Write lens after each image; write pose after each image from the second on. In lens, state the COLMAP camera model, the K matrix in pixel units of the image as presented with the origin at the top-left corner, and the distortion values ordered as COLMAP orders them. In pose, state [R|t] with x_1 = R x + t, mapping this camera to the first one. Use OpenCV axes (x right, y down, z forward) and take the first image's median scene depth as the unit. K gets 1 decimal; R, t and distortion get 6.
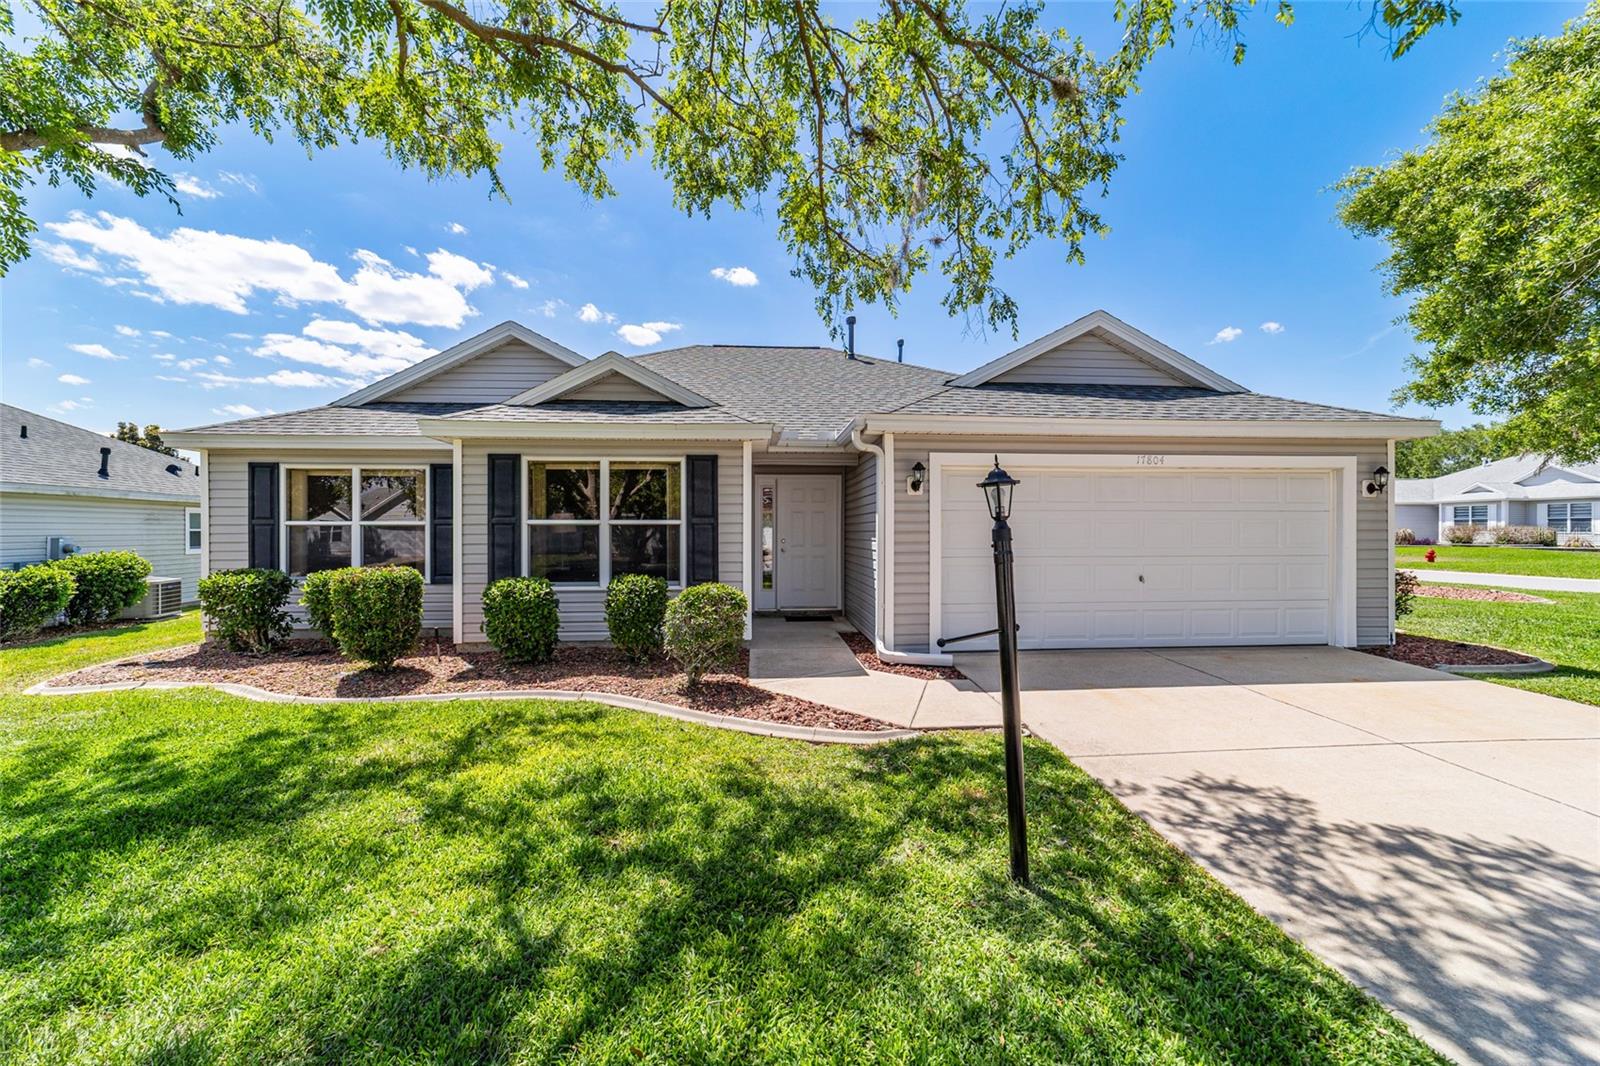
lens RADIAL K [[625.1, 0, 795.6], [0, 625.1, 525.1], [0, 0, 1]] dist [-0.017452, 0.008685]
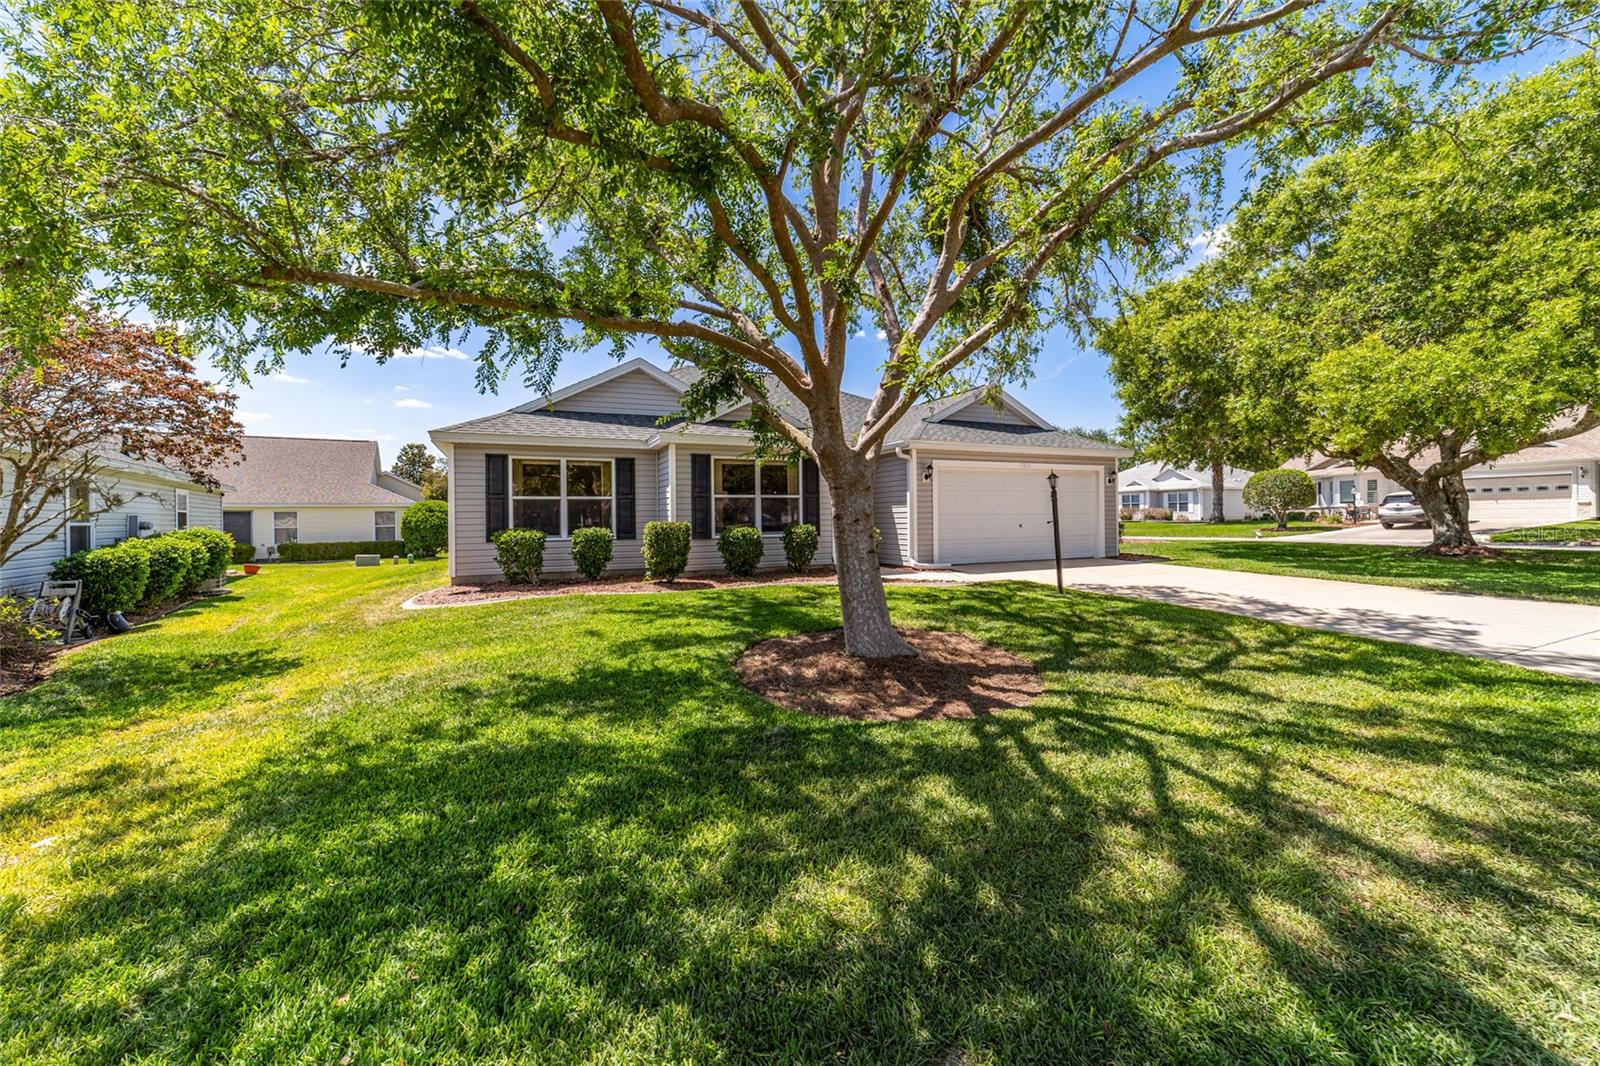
lens RADIAL K [[638.1, 0, 806.9], [0, 638.1, 515.7], [0, 0, 1]] dist [-0.018797, 0.000032]
pose [[0.934602, -0.008109, 0.355603, -0.780905], [0.007572, 0.999967, 0.002901, 0.042948], [-0.355615, -0.000019, 0.934633, -0.635862]]
